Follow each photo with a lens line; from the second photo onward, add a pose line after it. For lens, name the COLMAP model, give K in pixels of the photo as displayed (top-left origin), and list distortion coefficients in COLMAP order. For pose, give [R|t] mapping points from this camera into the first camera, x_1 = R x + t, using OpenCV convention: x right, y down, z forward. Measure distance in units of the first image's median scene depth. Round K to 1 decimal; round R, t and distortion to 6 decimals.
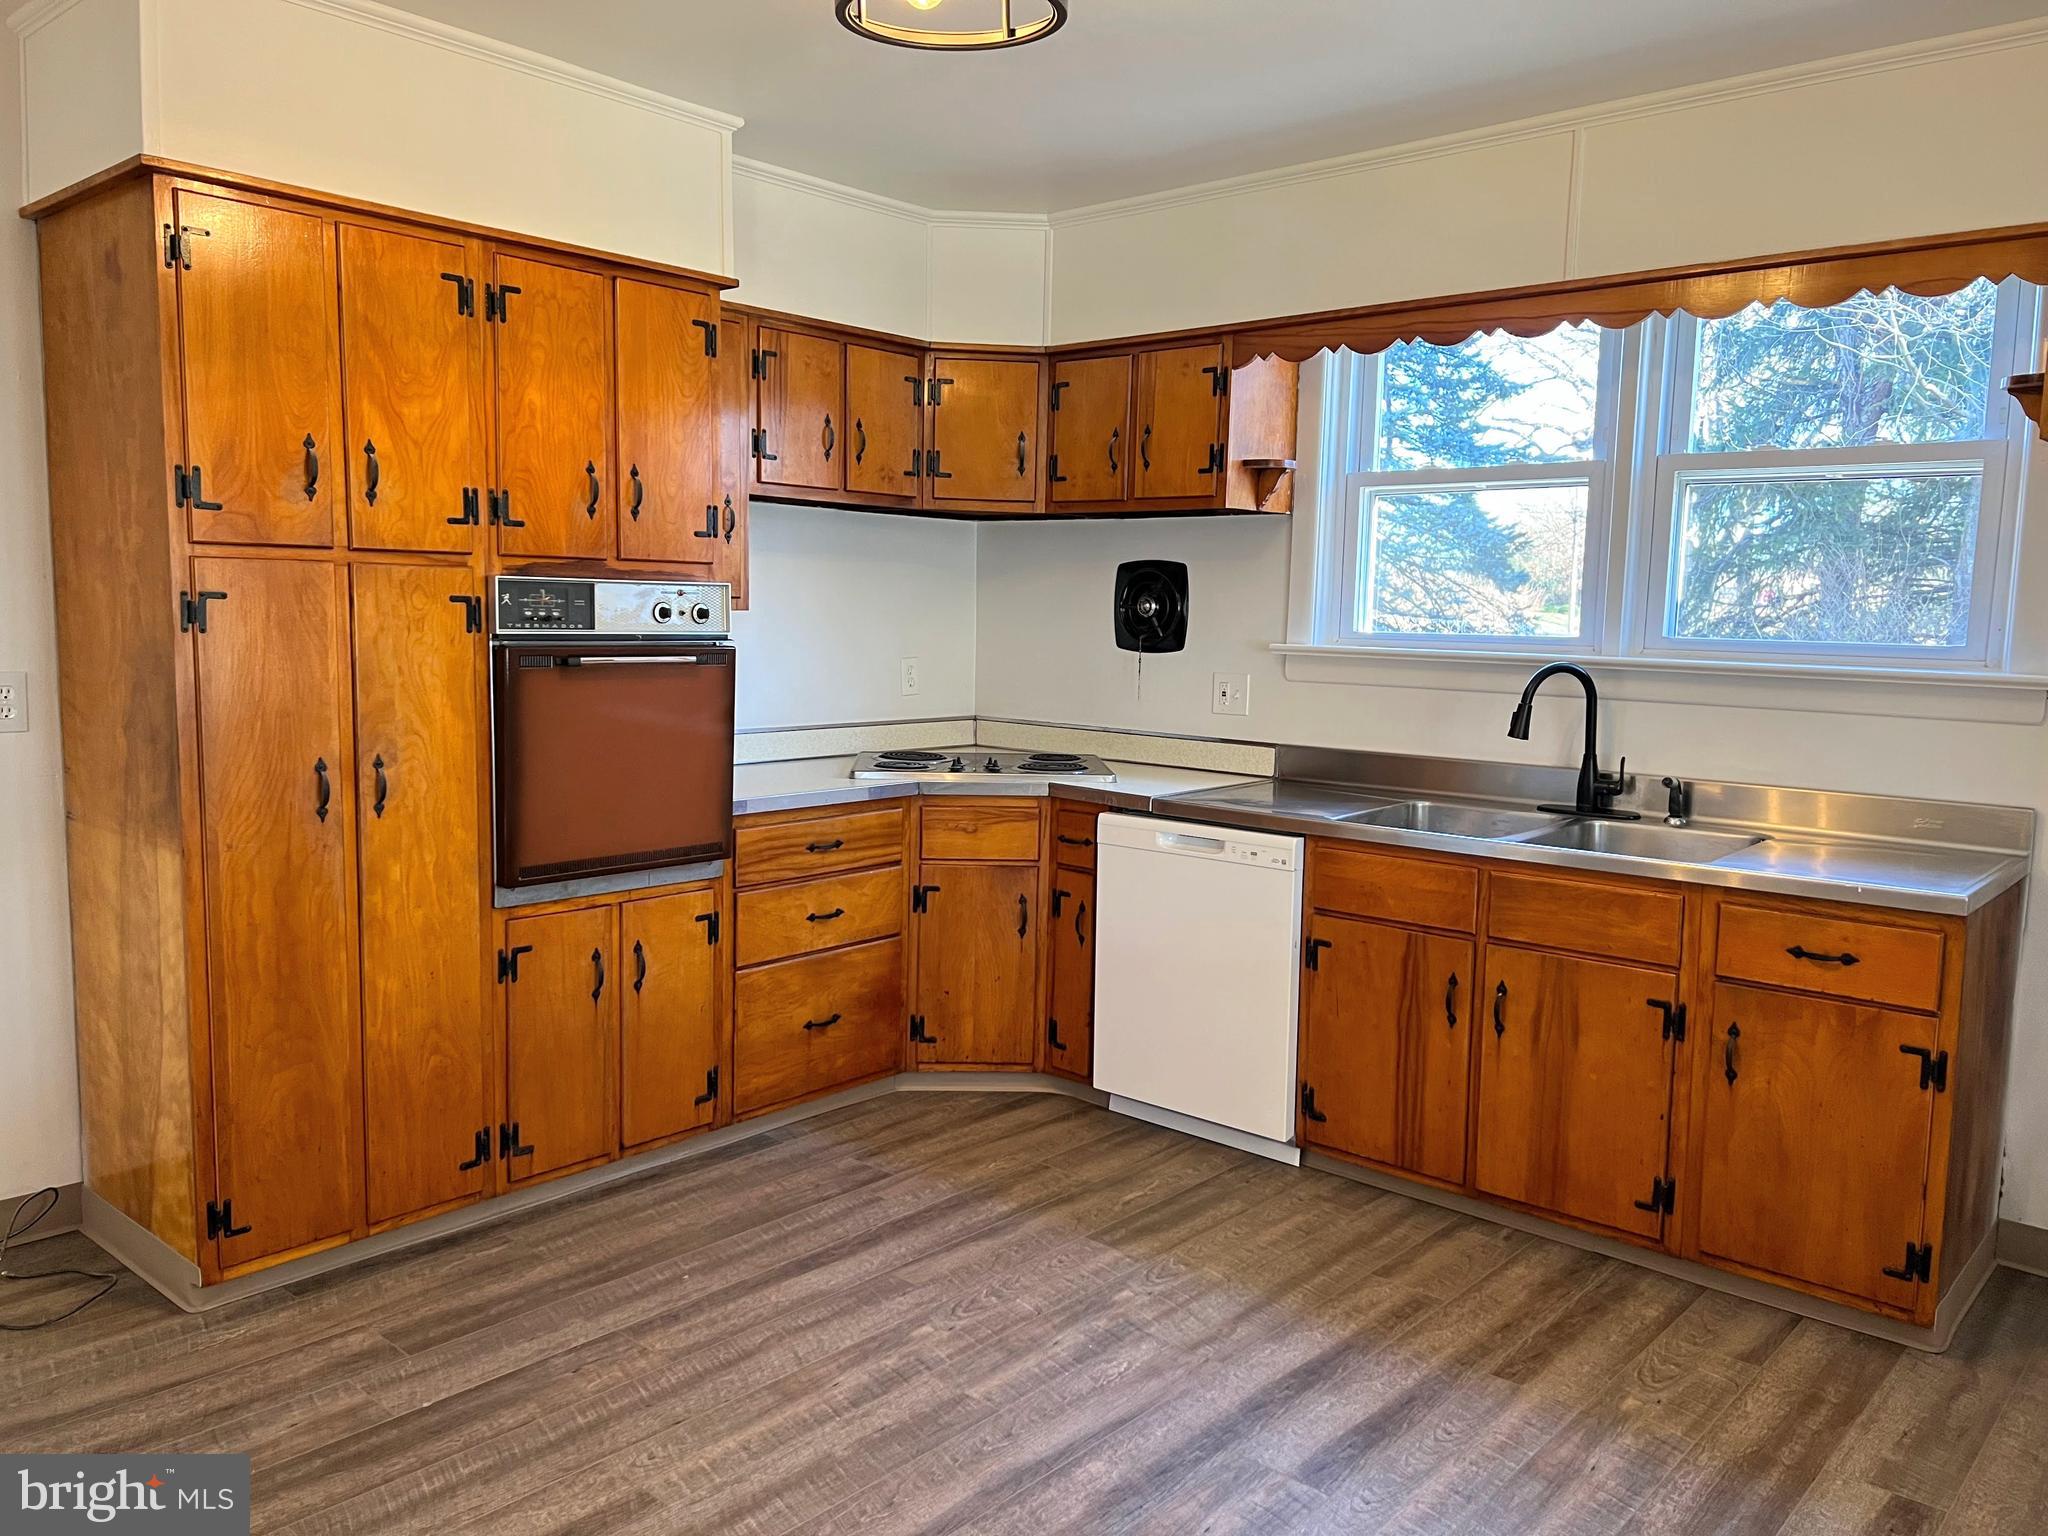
lens RADIAL K [[1541.8, 0, 1027.6], [0, 1541.8, 775.4], [0, 0, 1]] dist [0.022426, -0.007659]
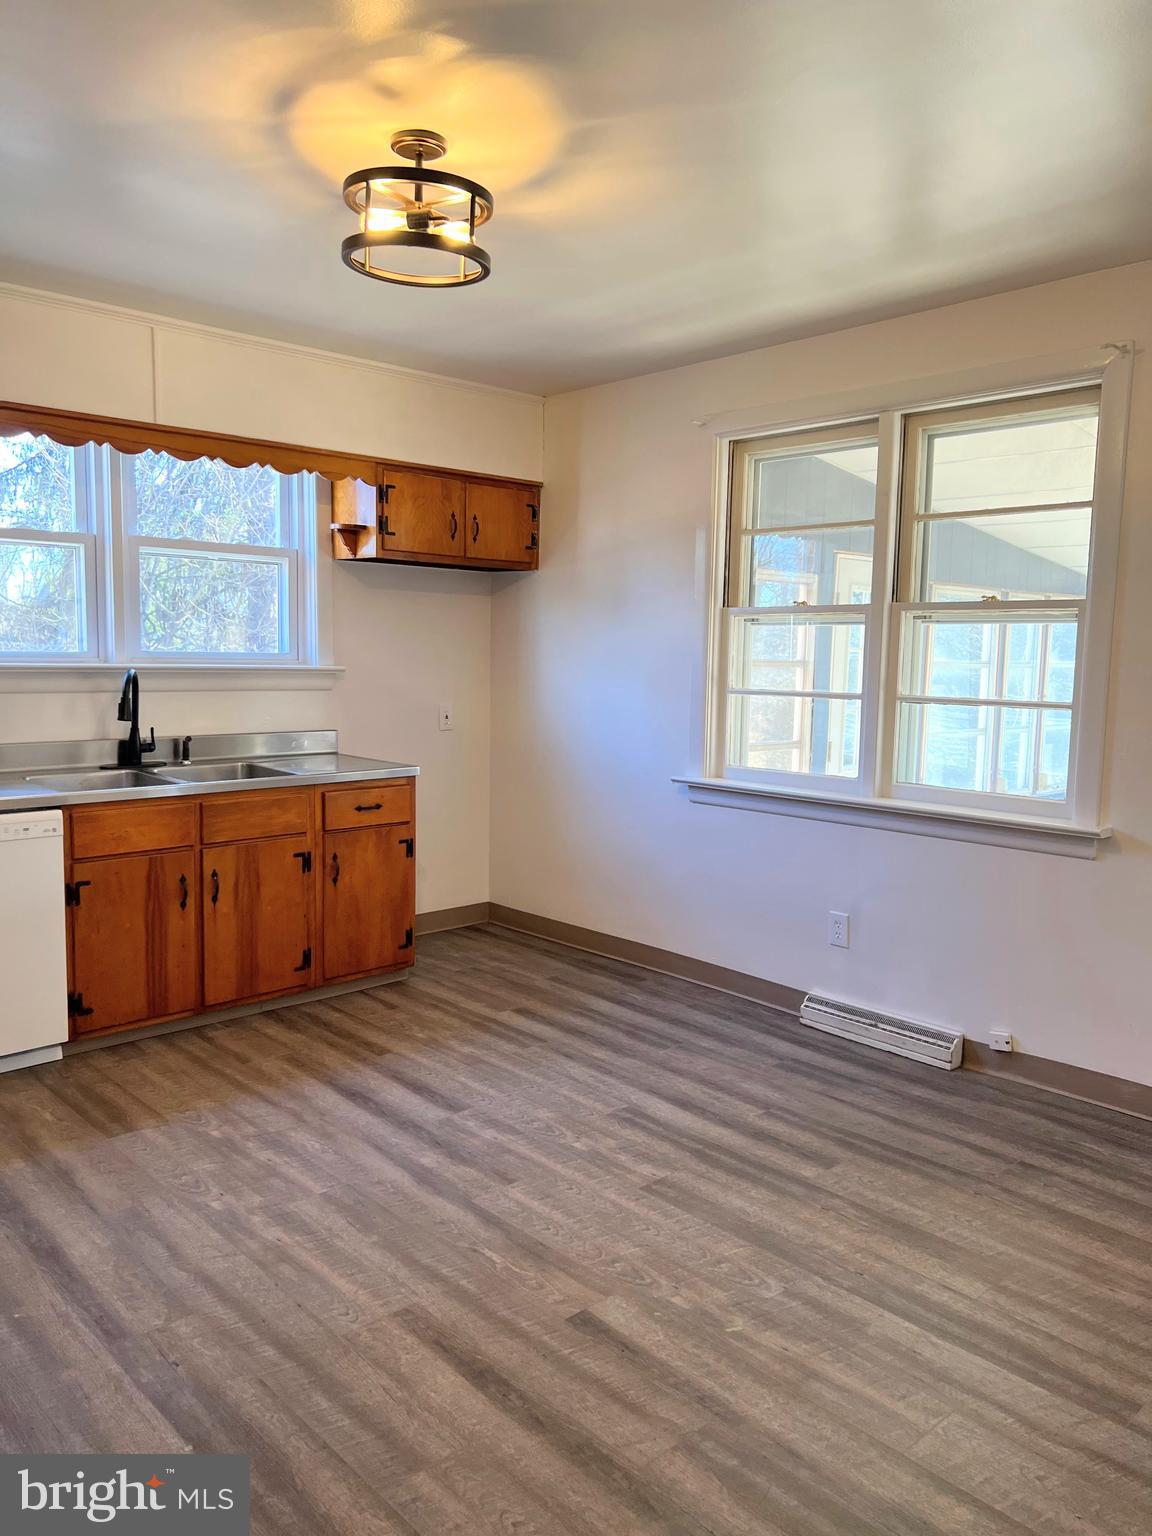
lens RADIAL K [[1156.4, 0, 578.8], [0, 1156.4, 765.2], [0, 0, 1]] dist [0.022426, -0.007659]
pose [[0.092262, -0.124744, 0.987890, -0.915289], [0.096346, 0.988585, 0.115833, -0.083672], [-0.991063, 0.084492, 0.103228, 0.548050]]
